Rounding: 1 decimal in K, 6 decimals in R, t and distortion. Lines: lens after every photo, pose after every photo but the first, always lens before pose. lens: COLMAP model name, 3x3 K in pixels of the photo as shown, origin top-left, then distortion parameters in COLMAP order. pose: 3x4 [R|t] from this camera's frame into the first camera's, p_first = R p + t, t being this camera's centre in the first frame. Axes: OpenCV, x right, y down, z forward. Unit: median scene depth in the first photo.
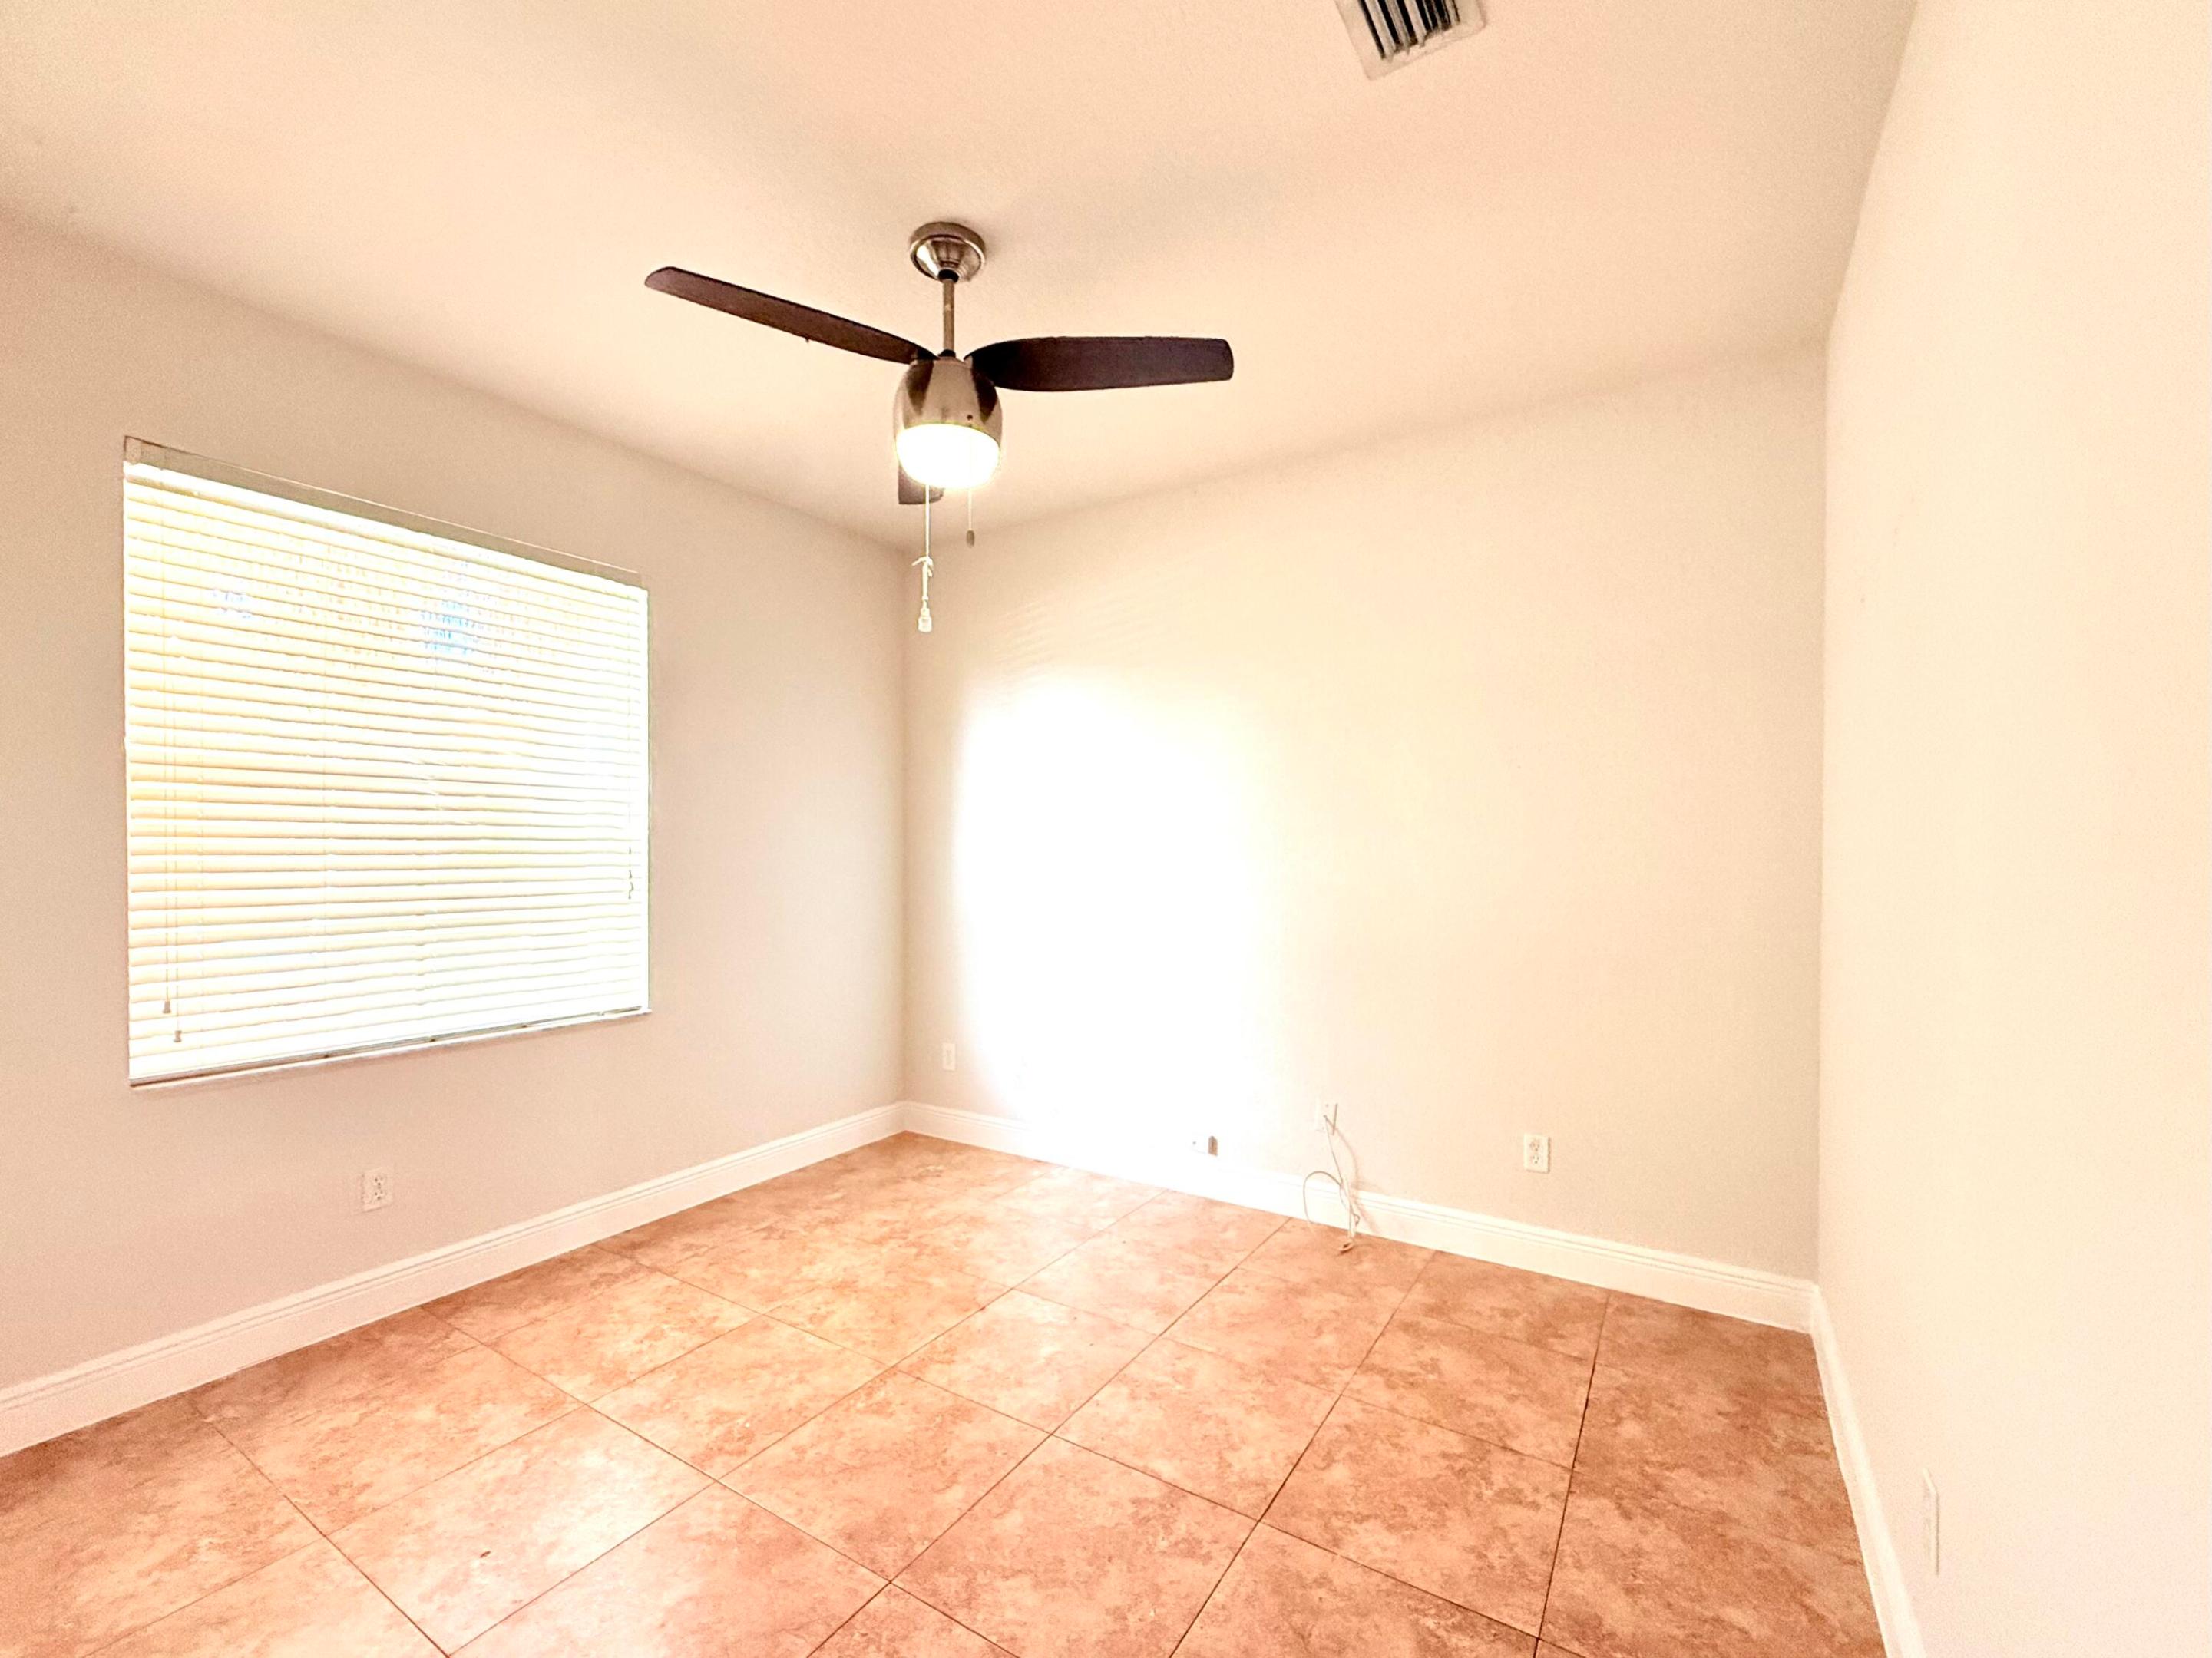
lens RADIAL K [[891.3, 0, 1126.6], [0, 891.3, 838.9], [0, 0, 1]] dist [-0.001117, 0.000816]
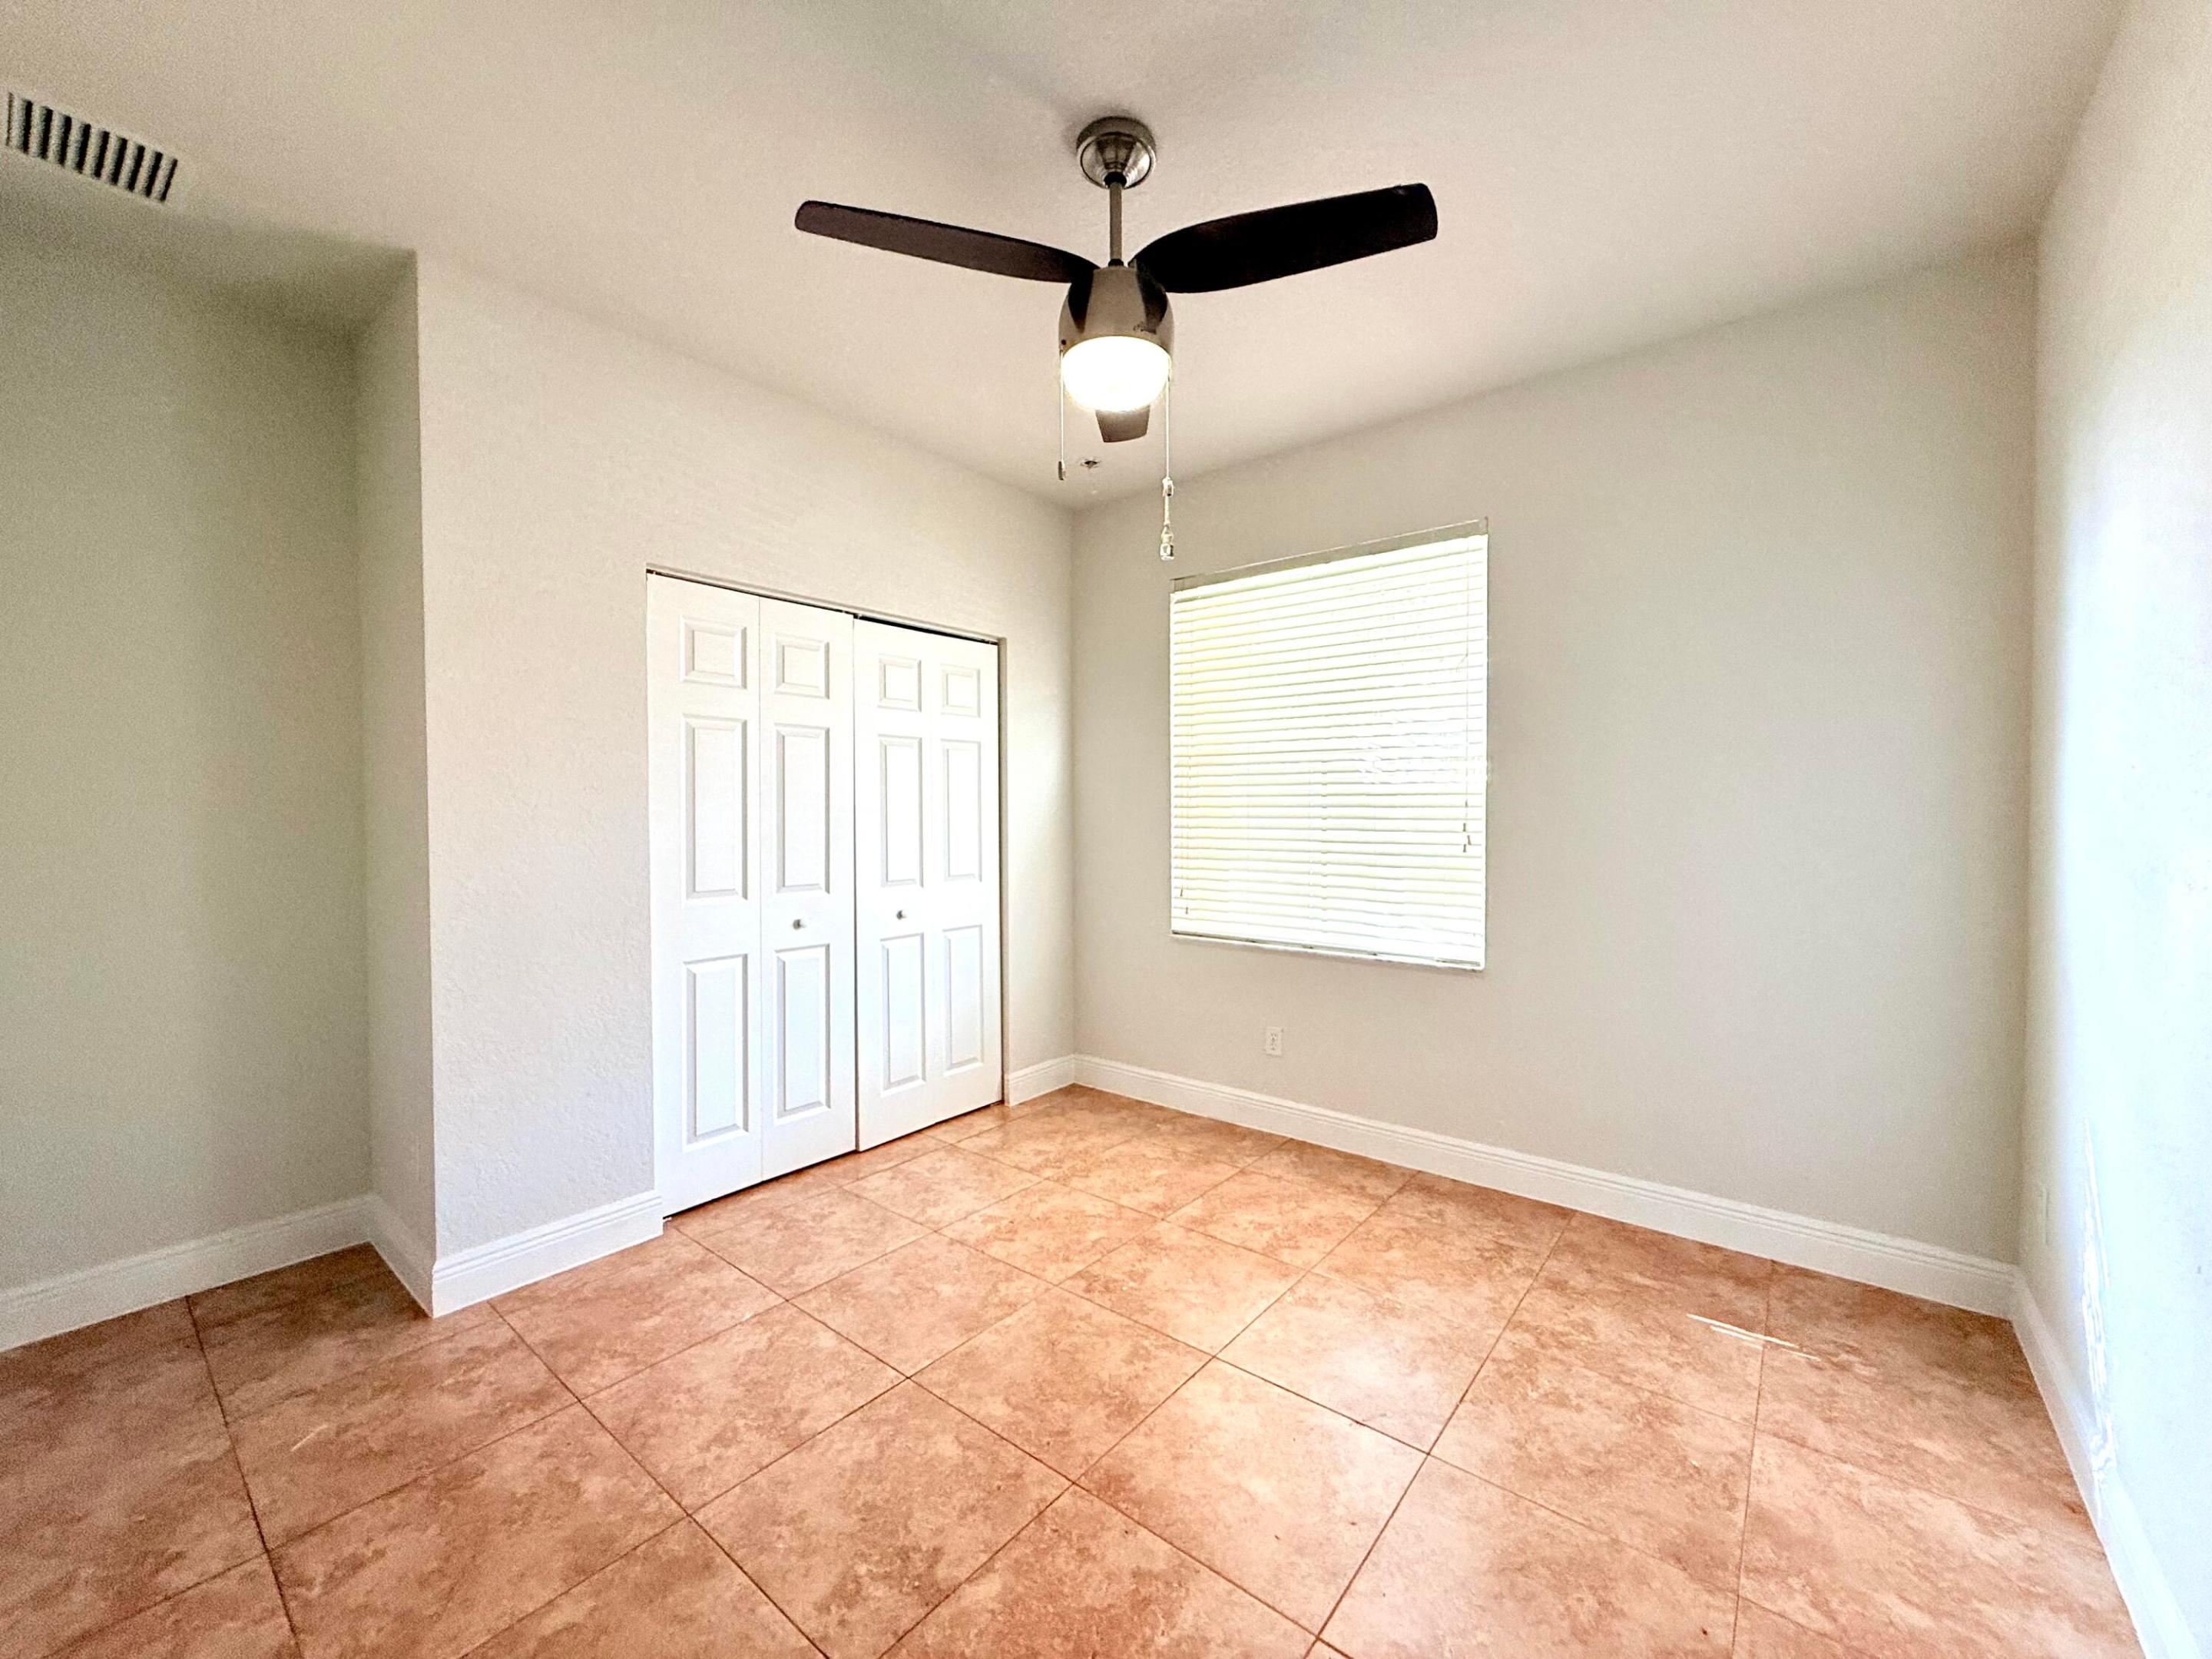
lens RADIAL K [[891.4, 0, 1120.6], [0, 891.4, 821.6], [0, 0, 1]] dist [-0.001117, 0.000816]
pose [[-0.109669, 0.010067, -0.993917, 0.585182], [0.010727, 0.999902, 0.008944, 0.023637], [0.993910, -0.009681, -0.109767, 0.891639]]
